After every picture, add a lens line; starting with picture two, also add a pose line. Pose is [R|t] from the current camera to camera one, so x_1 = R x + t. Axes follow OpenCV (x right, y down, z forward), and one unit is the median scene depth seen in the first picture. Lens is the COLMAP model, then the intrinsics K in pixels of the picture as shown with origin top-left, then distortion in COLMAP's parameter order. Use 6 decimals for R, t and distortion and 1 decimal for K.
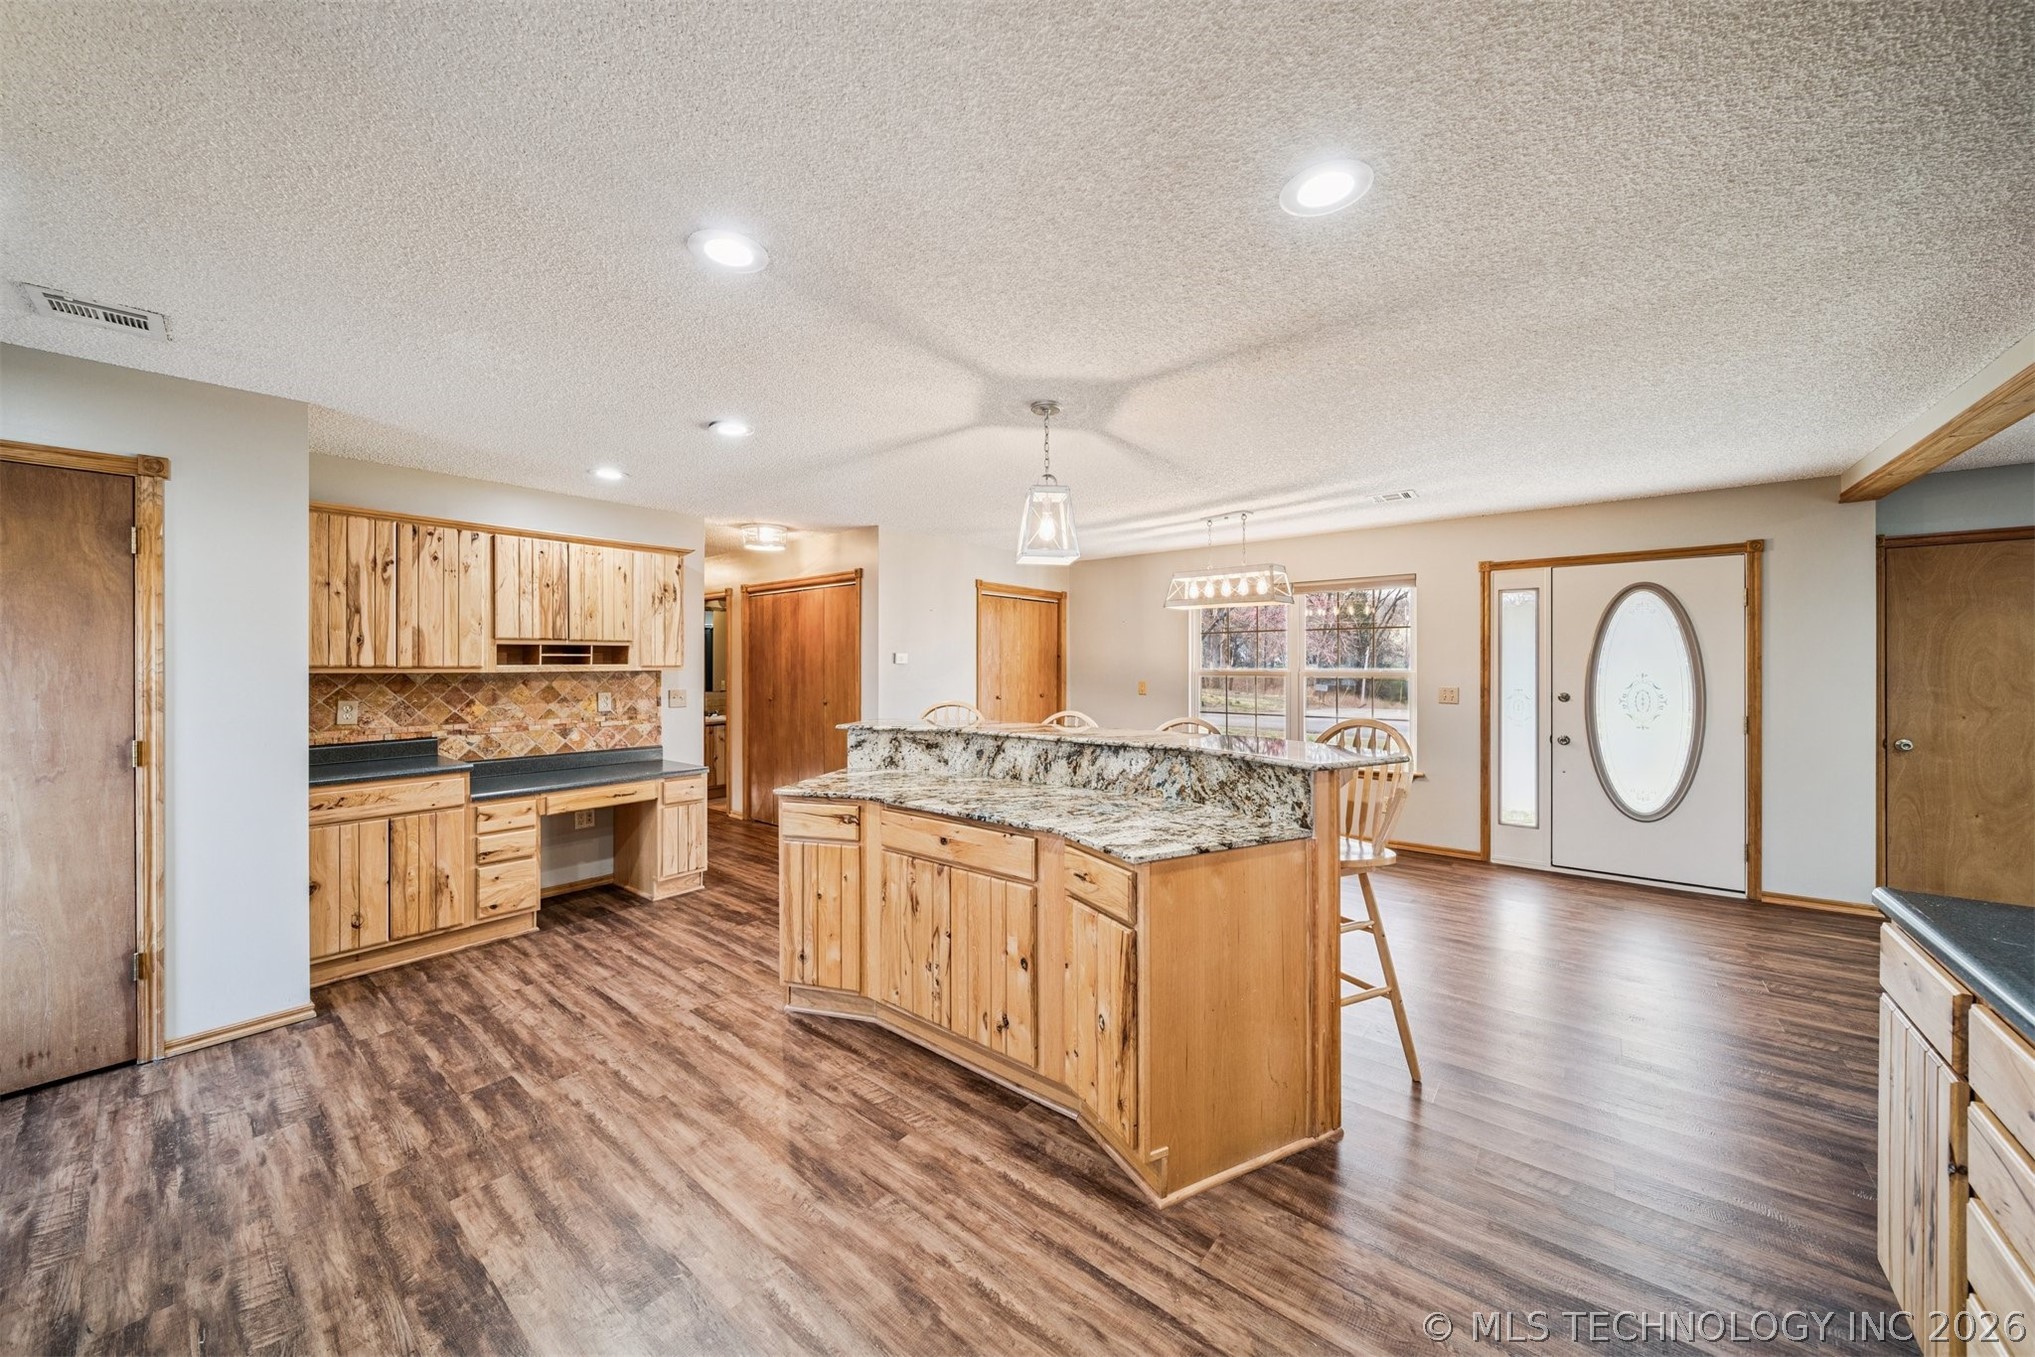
lens RADIAL K [[716.6, 0, 1001.9], [0, 716.6, 662.7], [0, 0, 1]] dist [0.001491, -0.001469]
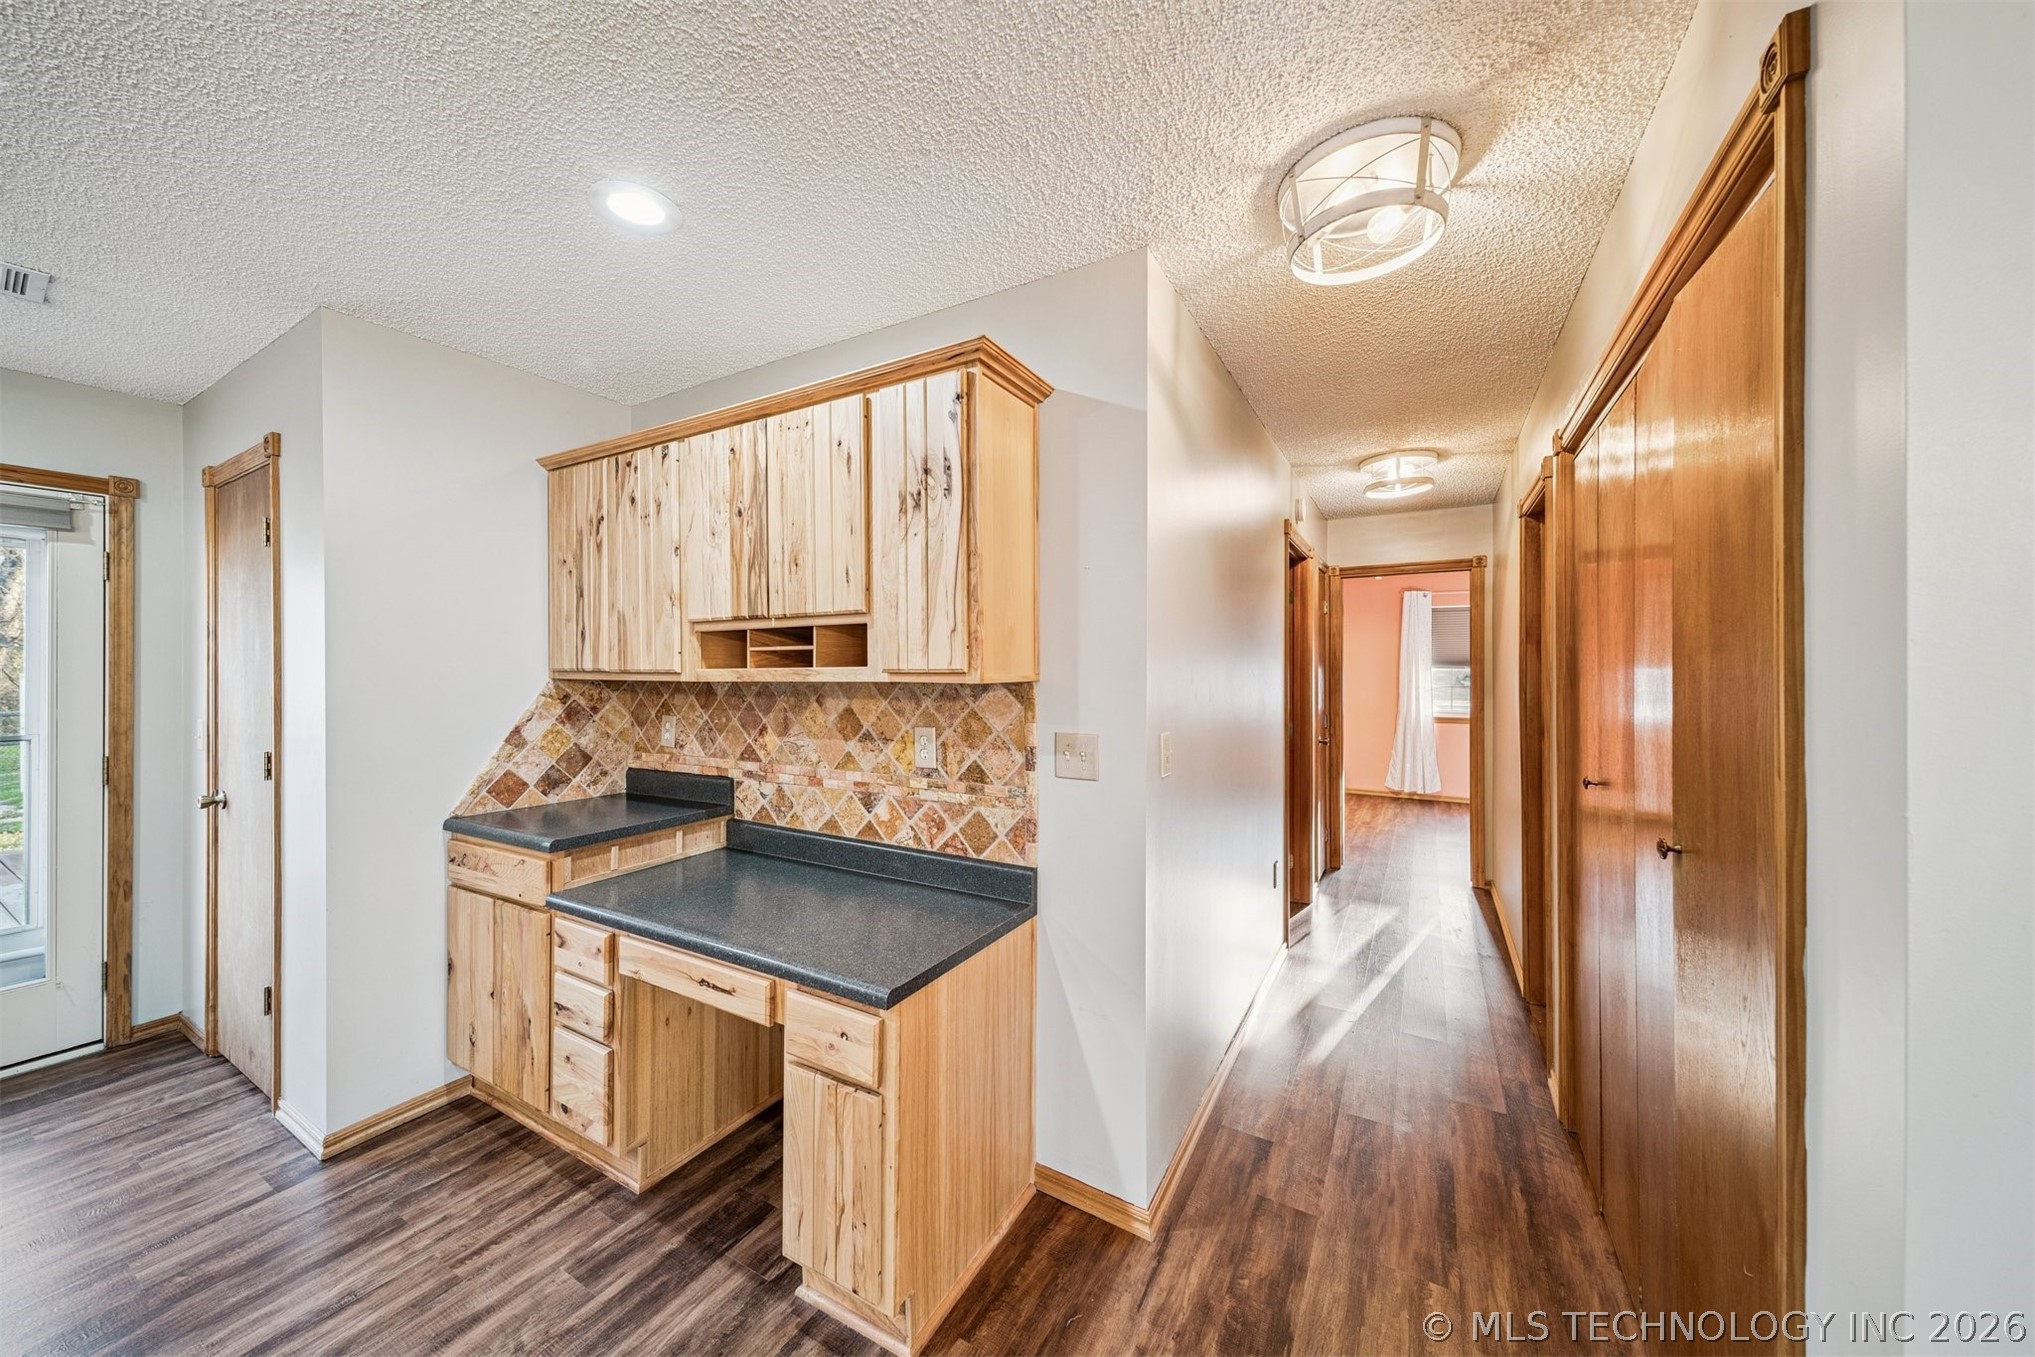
lens RADIAL K [[711.1, 0, 1000.0], [0, 711.1, 670.7], [0, 0, 1]] dist [0.001676, 0.000098]
pose [[0.163023, 0.003190, -0.986617, -0.112316], [0.004280, 0.999983, 0.003941, 0.003971], [0.986613, -0.004865, 0.163006, 1.182208]]
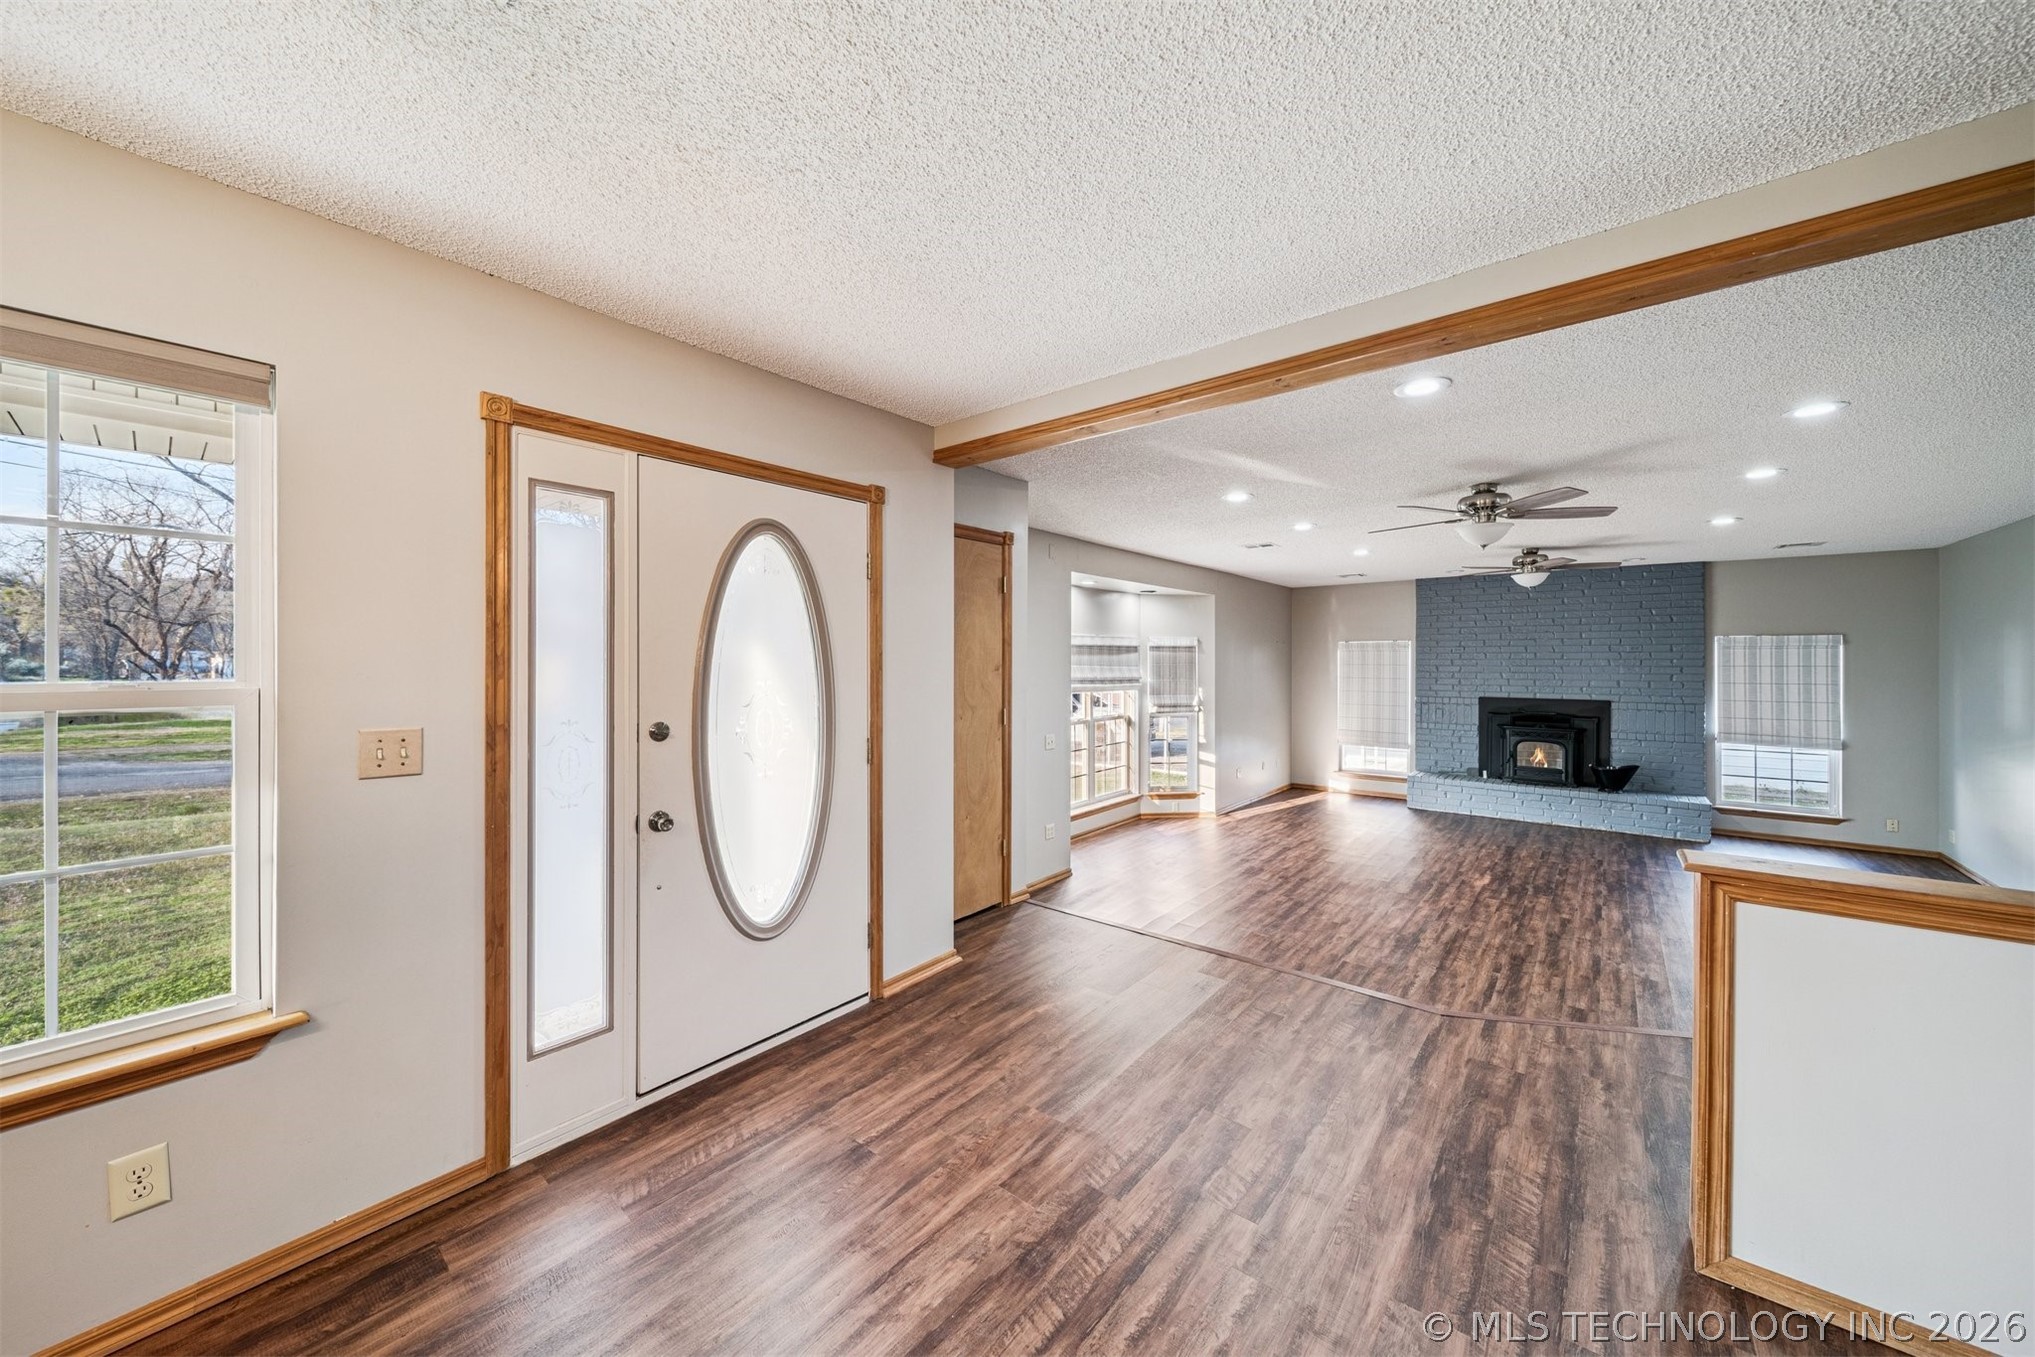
lens RADIAL K [[716.6, 0, 1001.9], [0, 716.6, 662.7], [0, 0, 1]] dist [0.001491, -0.001469]
pose [[0.006244, 0.000426, 0.999980, 0.389096], [-0.005020, 0.999987, -0.000395, 0.001391], [-0.999968, -0.005017, 0.006246, 0.972100]]
